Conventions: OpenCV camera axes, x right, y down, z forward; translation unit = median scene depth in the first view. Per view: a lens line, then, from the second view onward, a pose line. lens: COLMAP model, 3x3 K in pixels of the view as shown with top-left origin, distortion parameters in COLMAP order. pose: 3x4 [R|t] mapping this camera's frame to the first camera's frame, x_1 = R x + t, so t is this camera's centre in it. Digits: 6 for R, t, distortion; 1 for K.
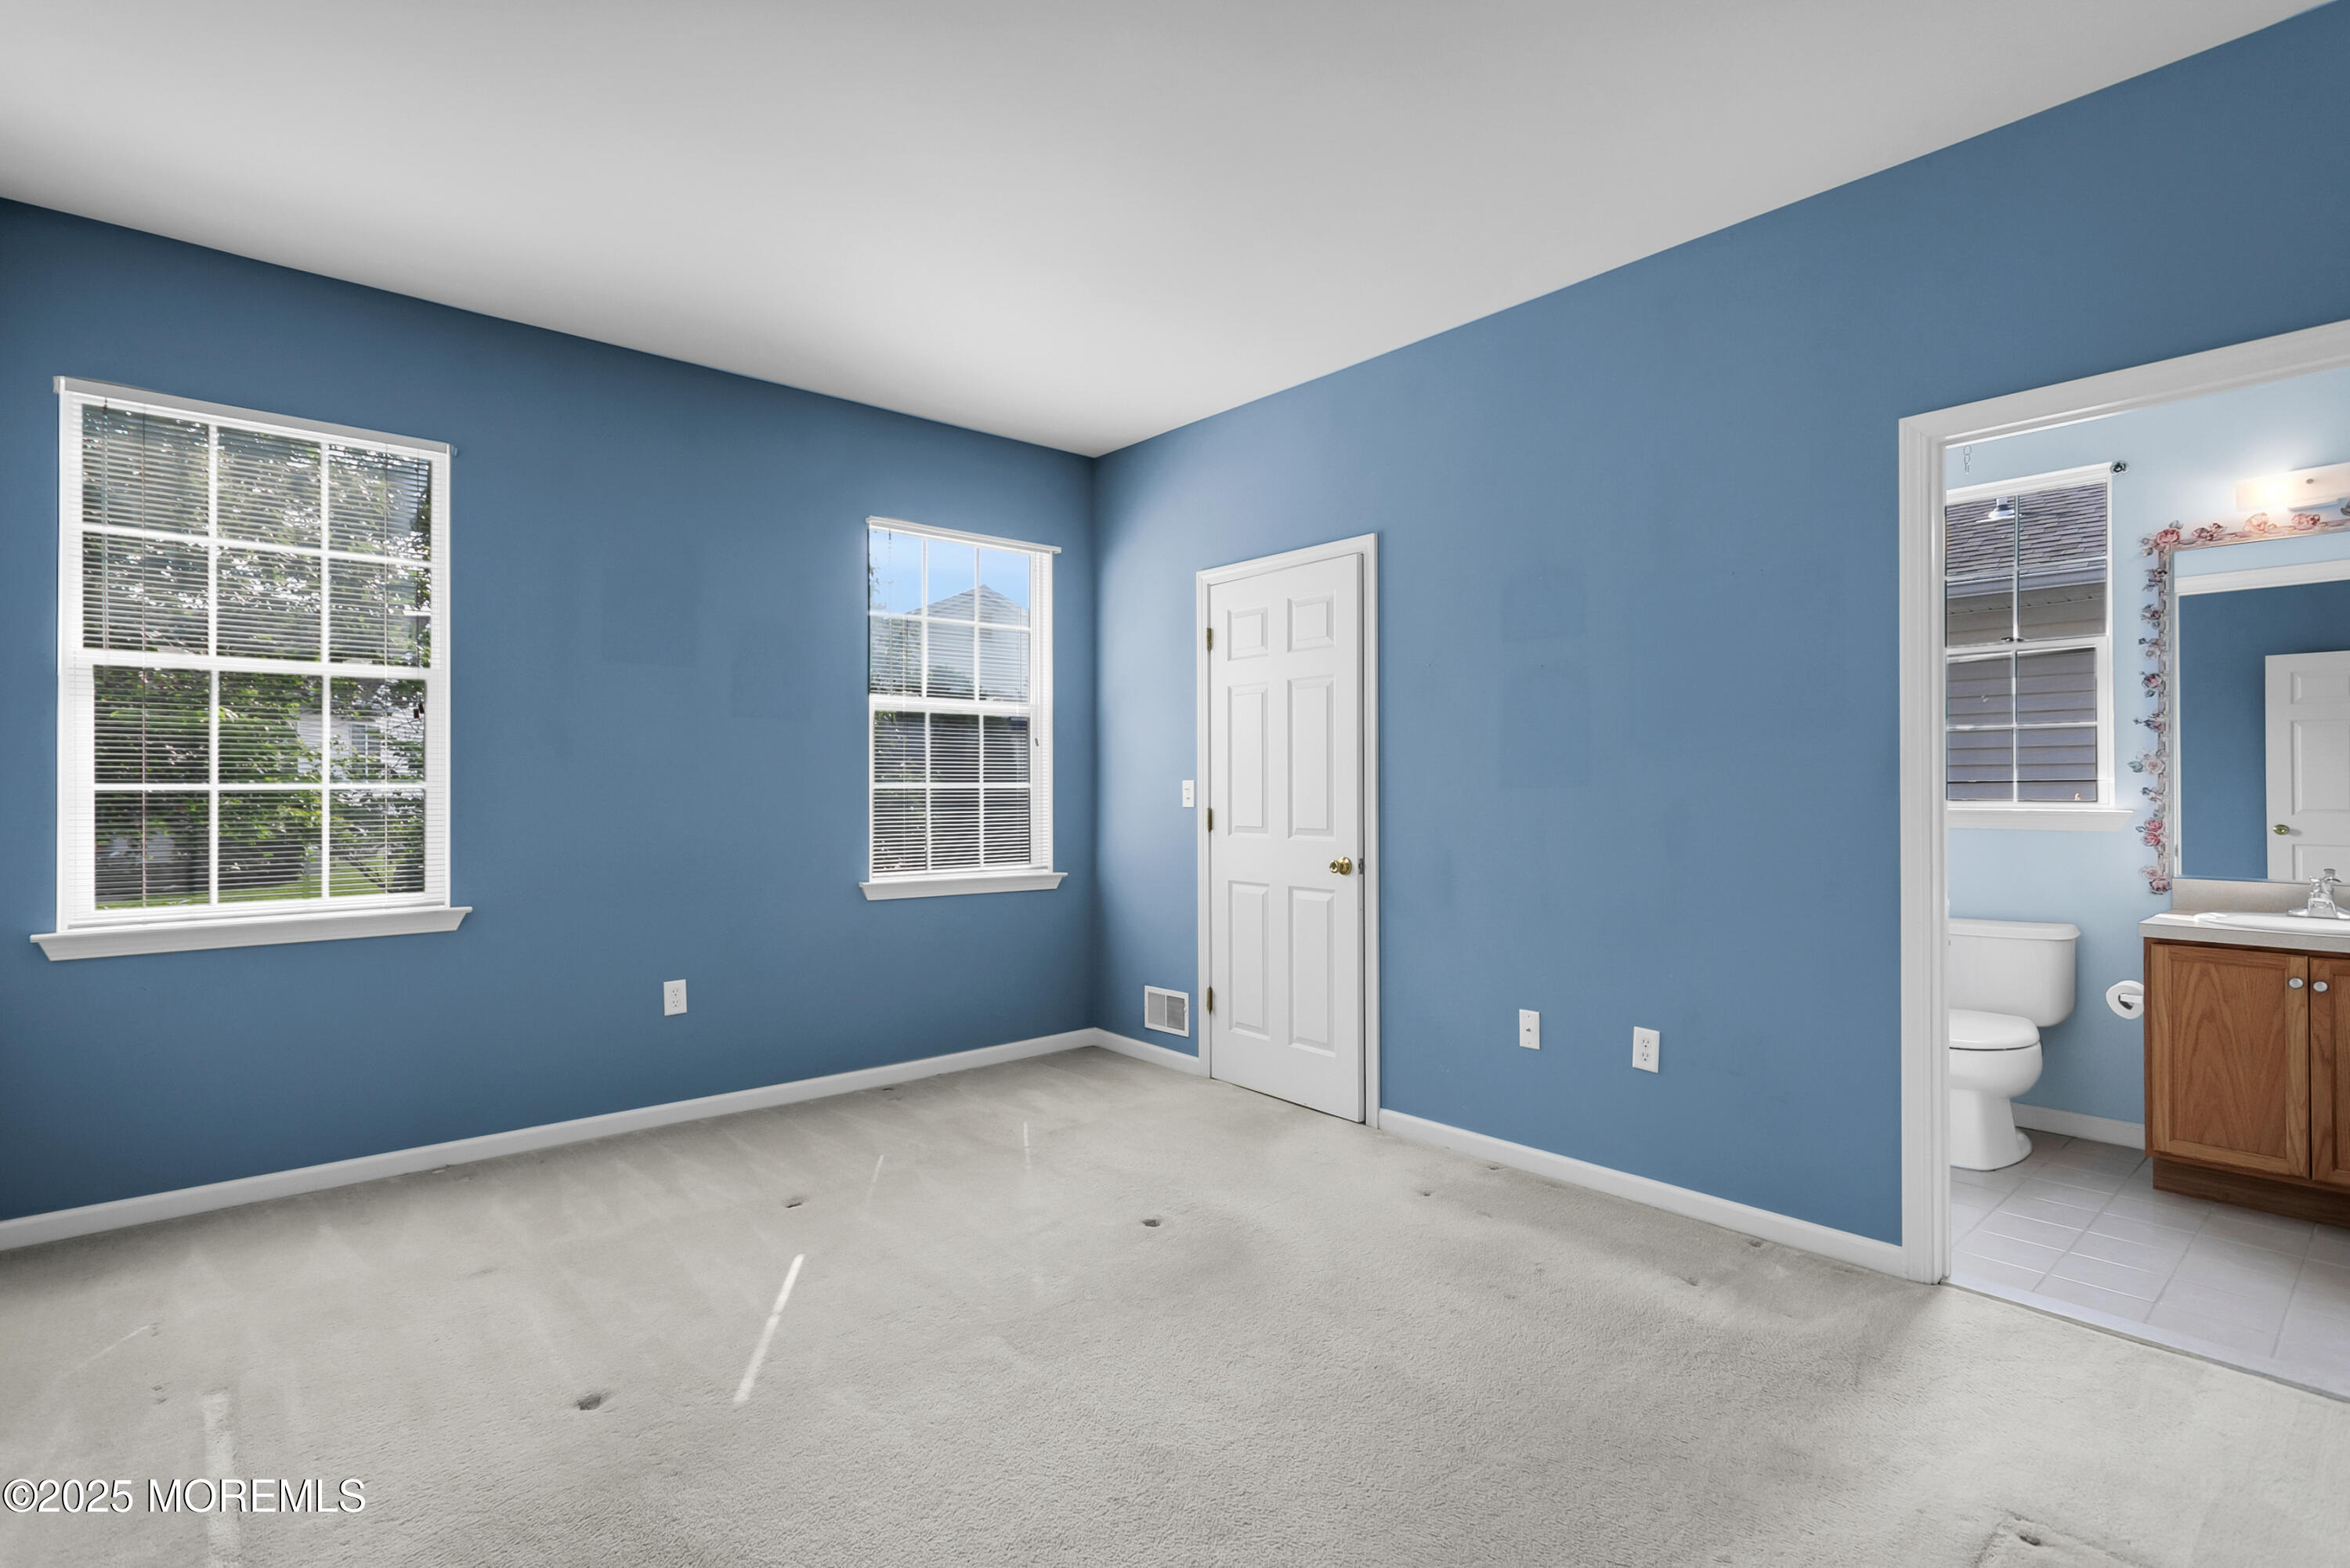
lens RADIAL K [[1130.6, 0, 1168.6], [0, 1130.6, 788.1], [0, 0, 1]] dist [0.001219, 0.002711]
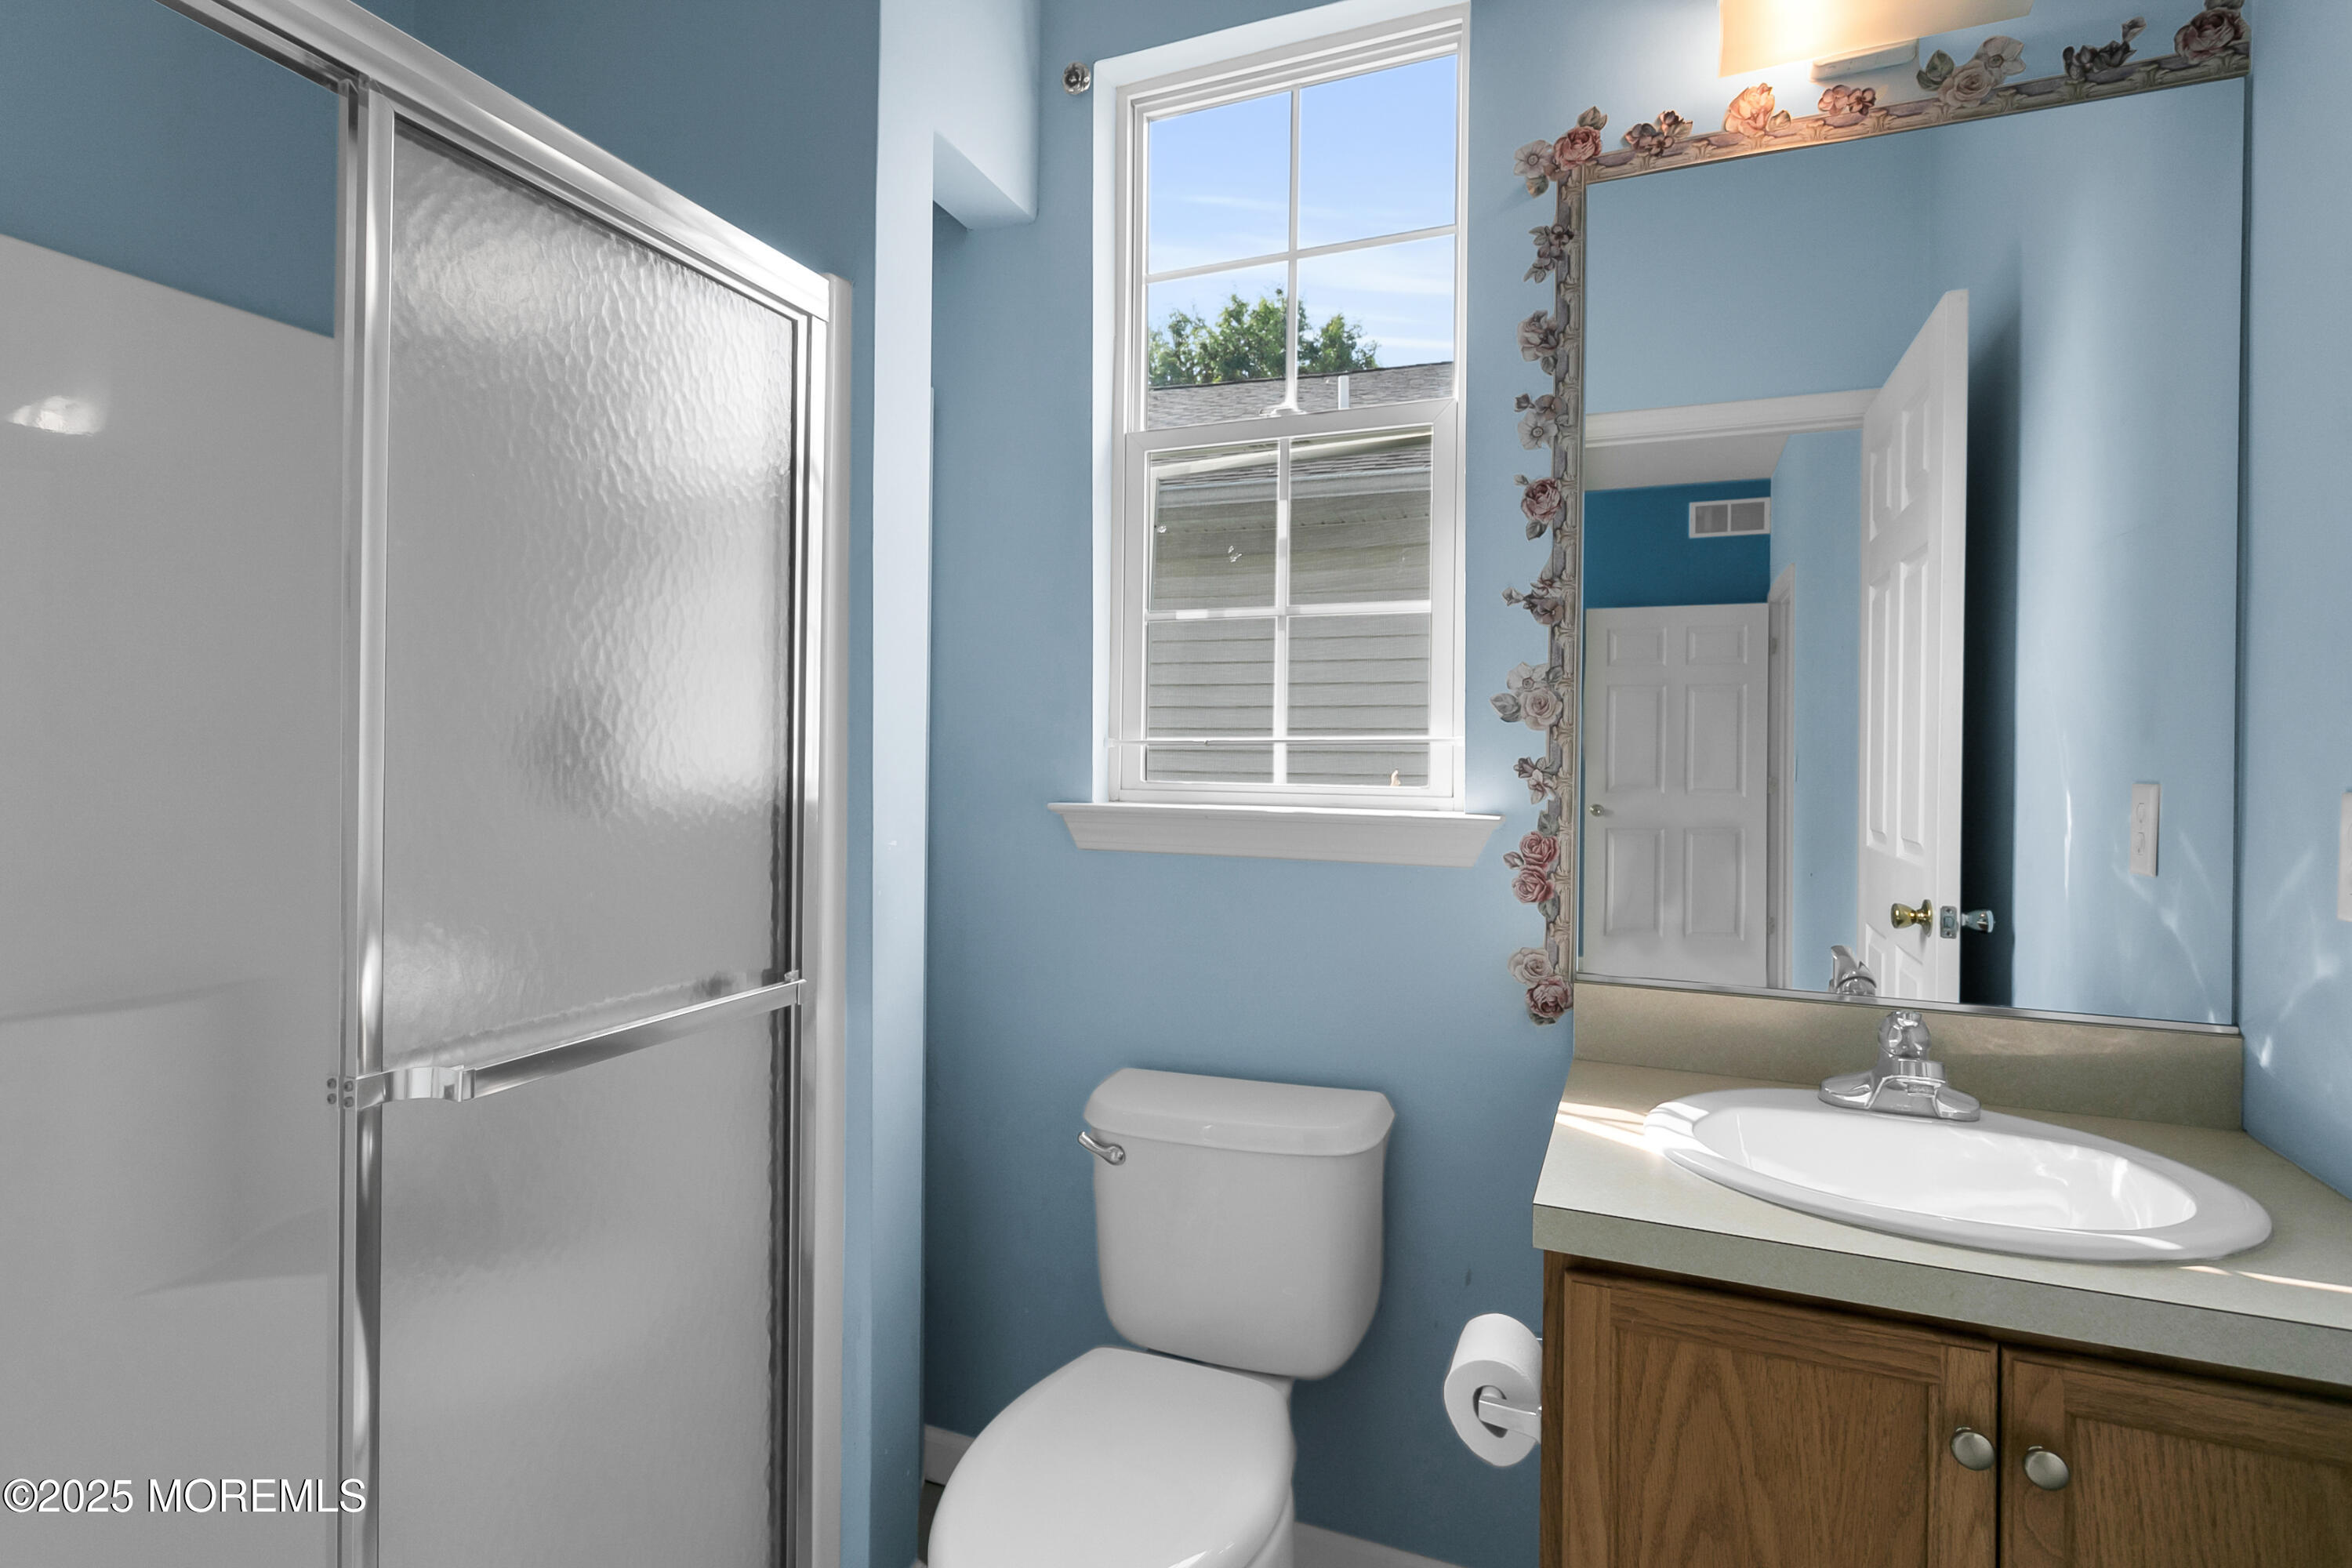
lens RADIAL K [[1134.9, 0, 1163.3], [0, 1134.9, 767.4], [0, 0, 1]] dist [-0.003506, -0.000130]
pose [[0.897022, 0.007418, 0.441923, 0.567098], [-0.013127, 0.999865, 0.009862, 0.000263], [-0.441791, -0.014648, 0.896999, 0.694143]]
